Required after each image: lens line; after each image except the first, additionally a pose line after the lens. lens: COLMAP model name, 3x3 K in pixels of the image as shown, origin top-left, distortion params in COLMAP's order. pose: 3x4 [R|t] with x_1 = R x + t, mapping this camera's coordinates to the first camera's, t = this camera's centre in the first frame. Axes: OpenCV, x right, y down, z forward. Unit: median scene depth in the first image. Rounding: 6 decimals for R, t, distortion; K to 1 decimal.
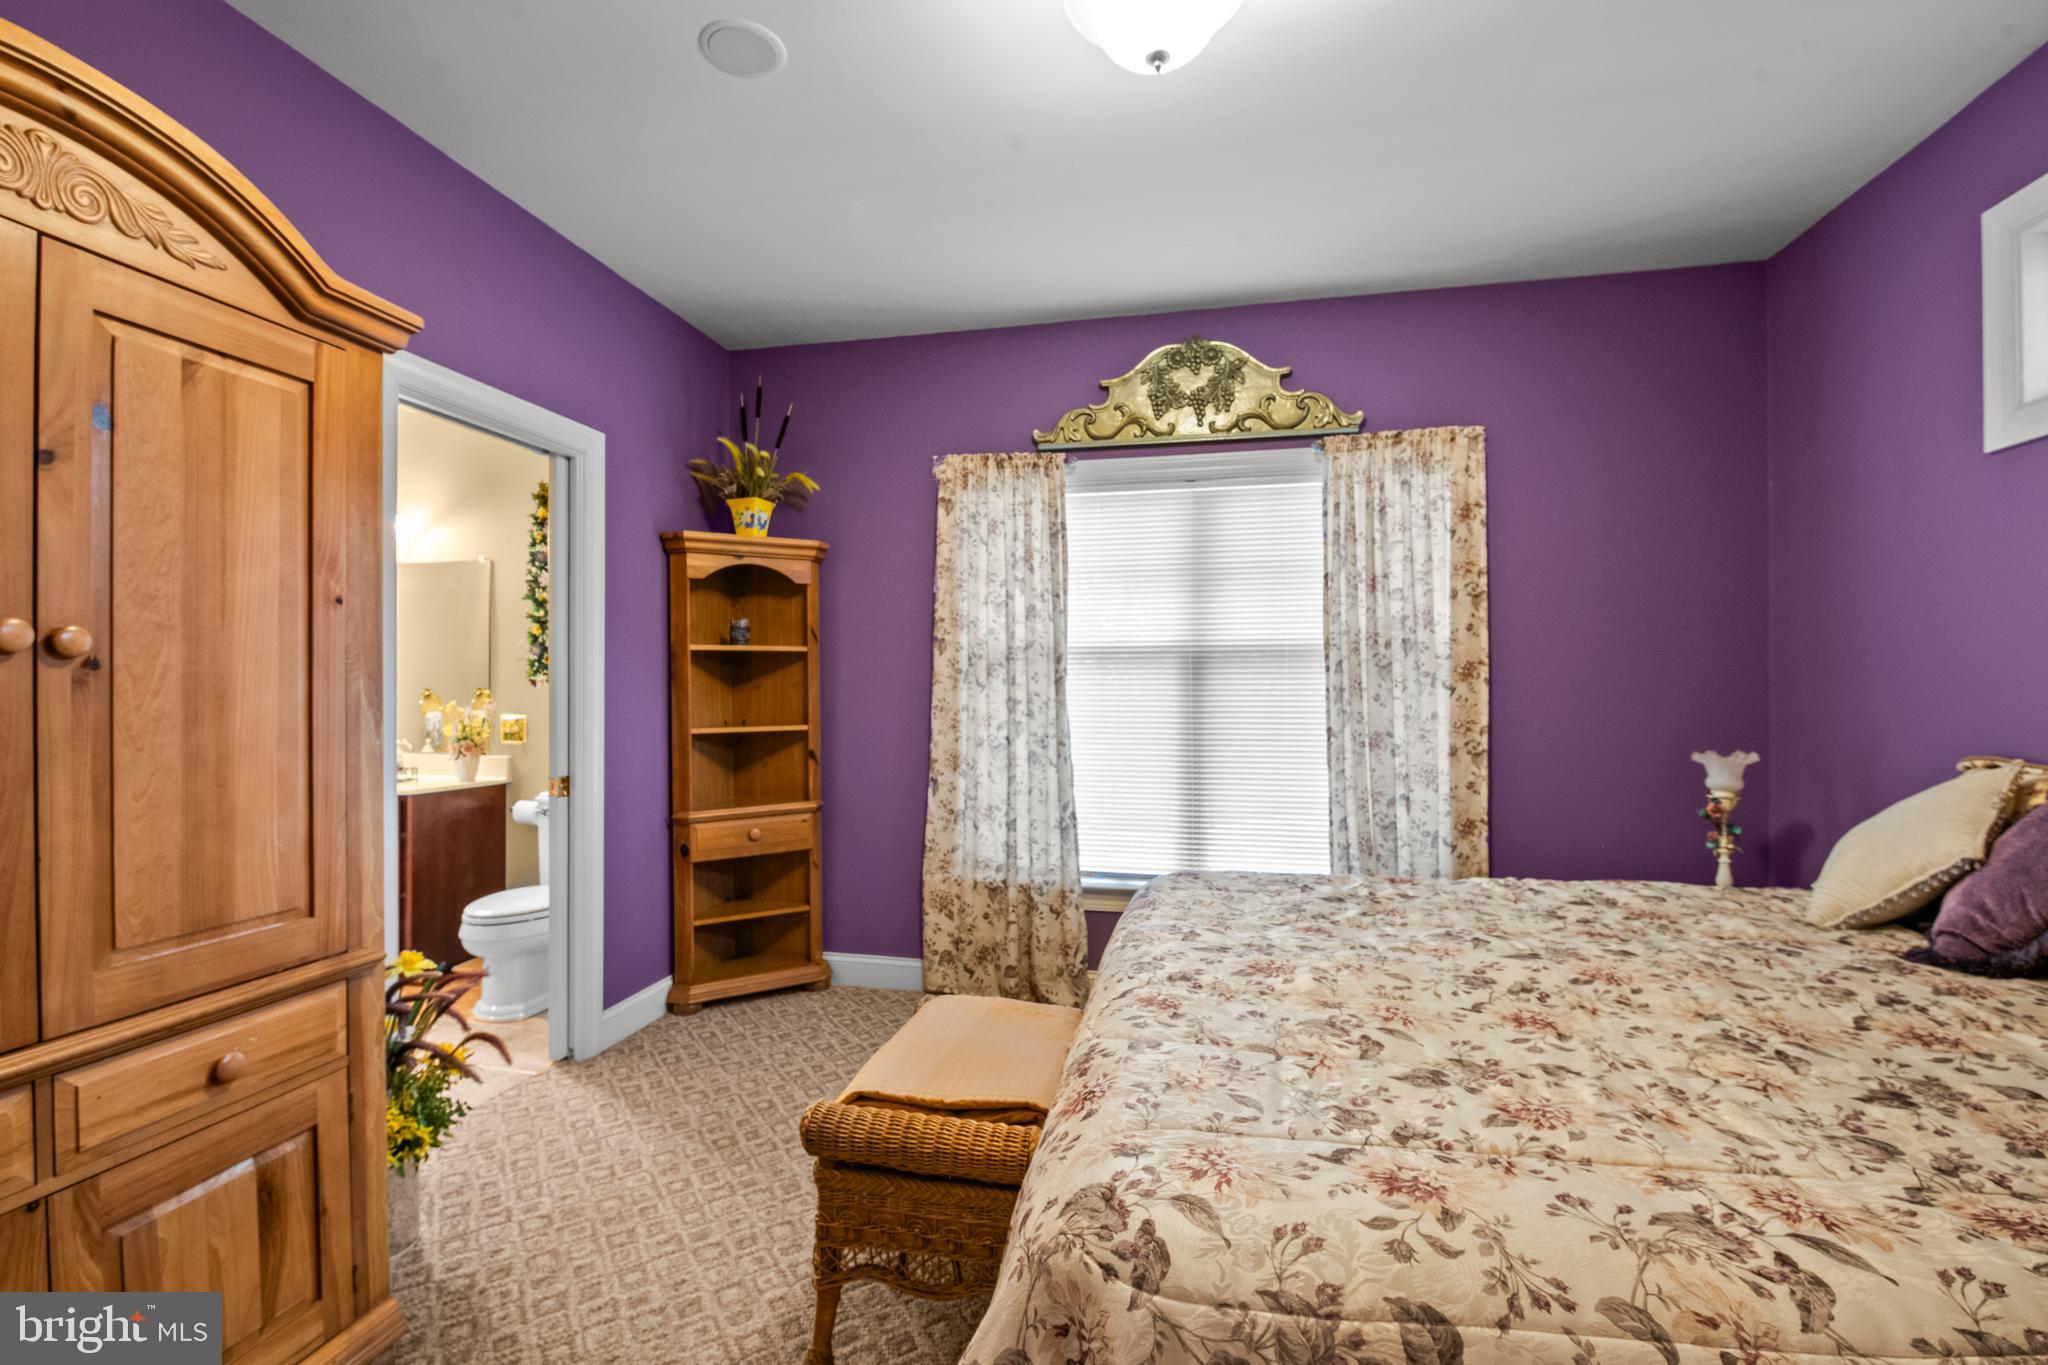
lens RADIAL K [[927.0, 0, 1019.7], [0, 927.0, 689.2], [0, 0, 1]] dist [-0.002006, 0.000045]
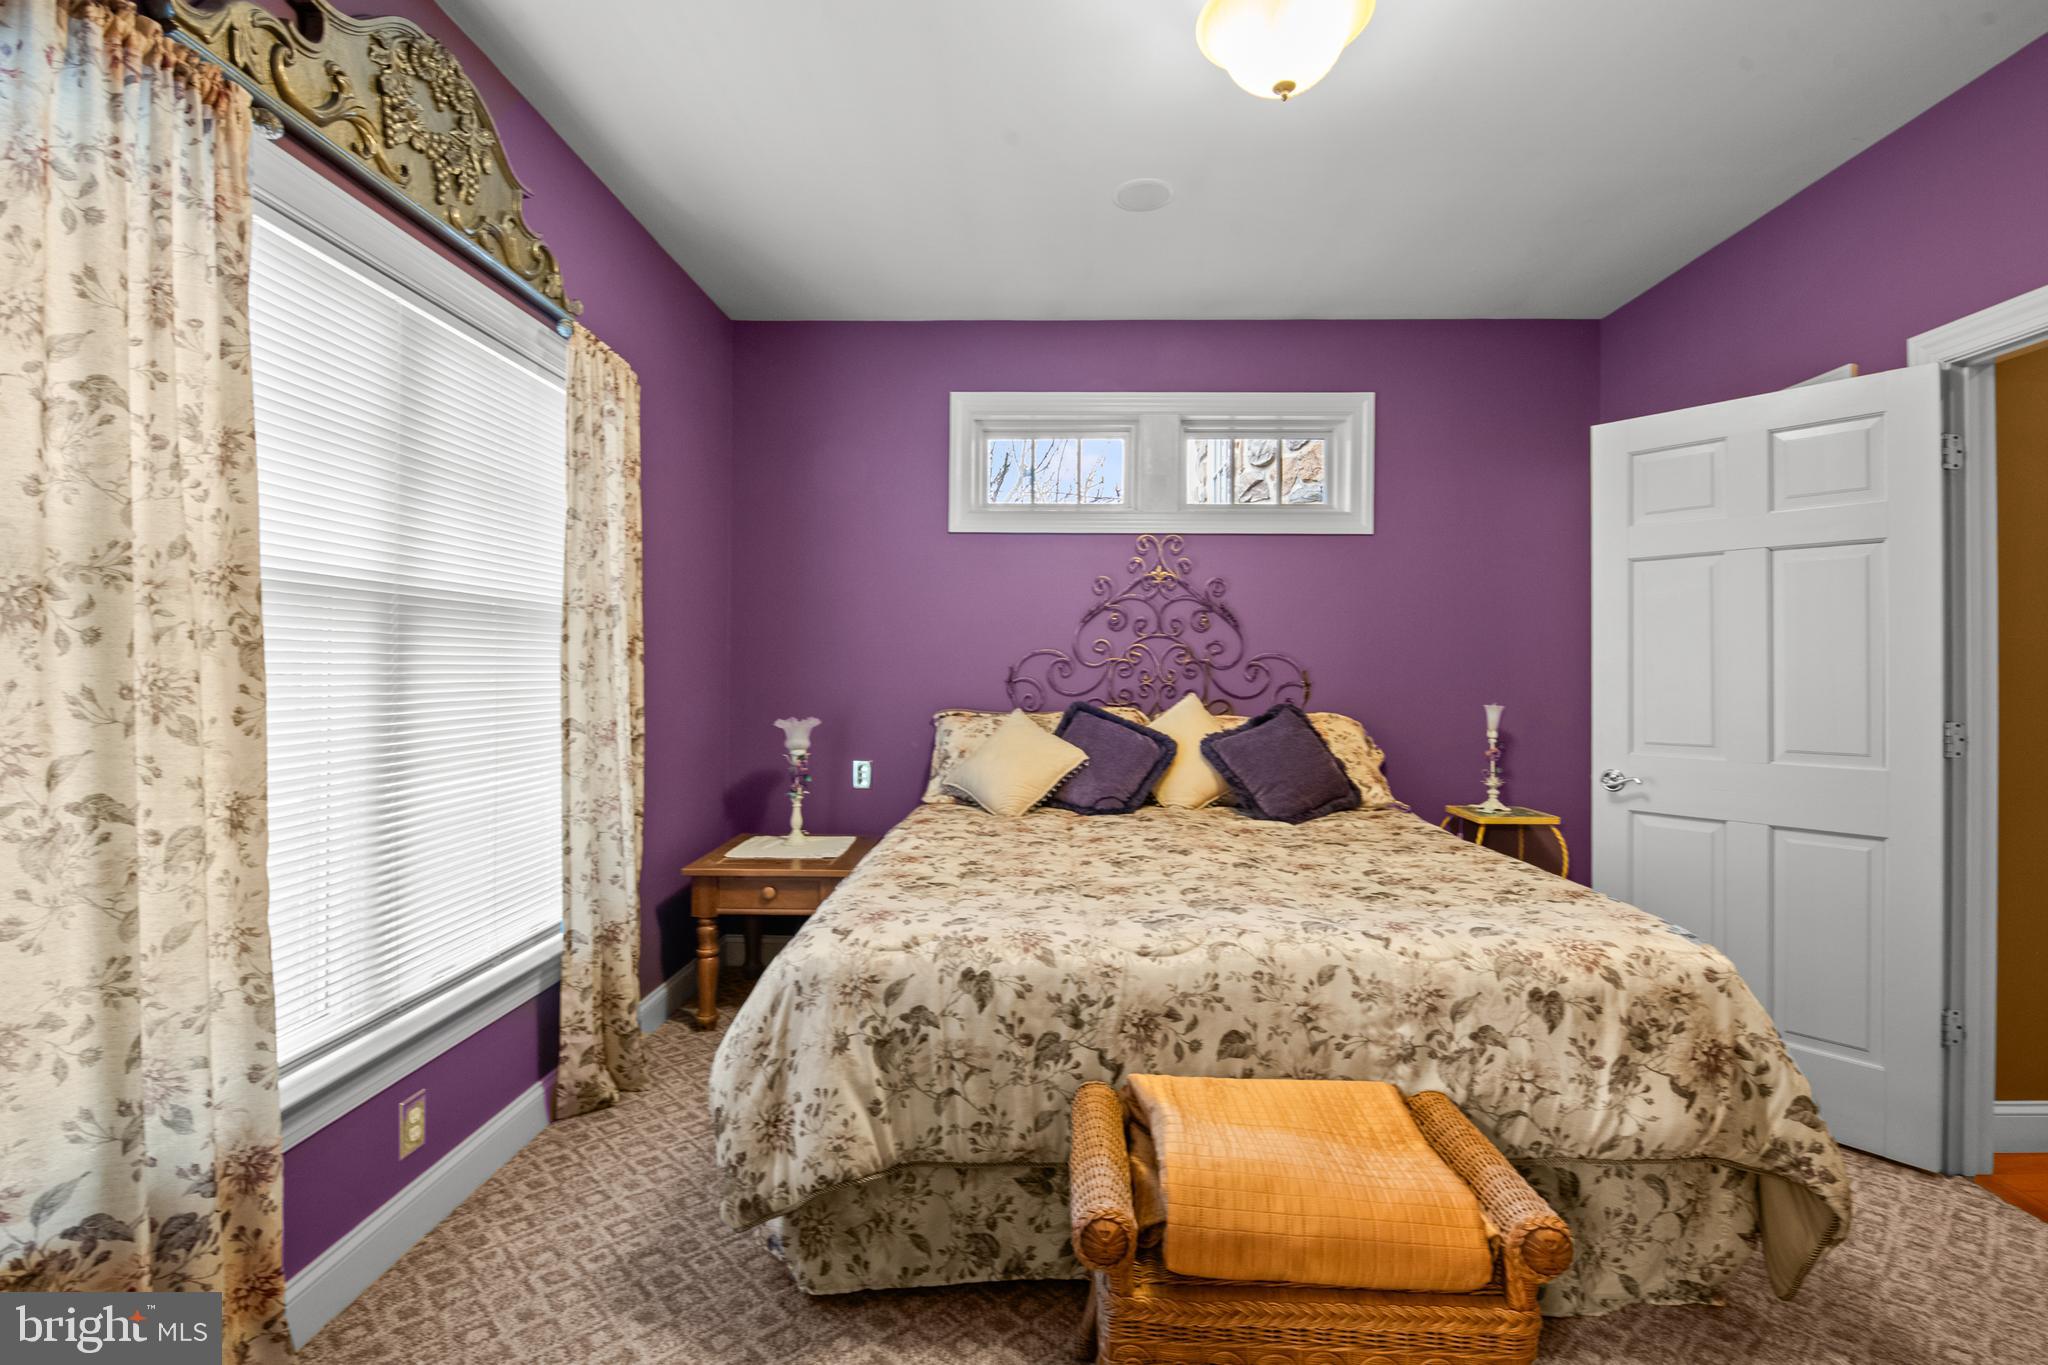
lens RADIAL K [[927.0, 0, 1021.8], [0, 927.0, 674.1], [0, 0, 1]] dist [-0.002006, 0.000045]
pose [[-0.180282, -0.009991, 0.983564, -0.443172], [-0.015659, 0.999851, 0.007287, -0.005183], [-0.983490, -0.014088, -0.180412, 0.773974]]
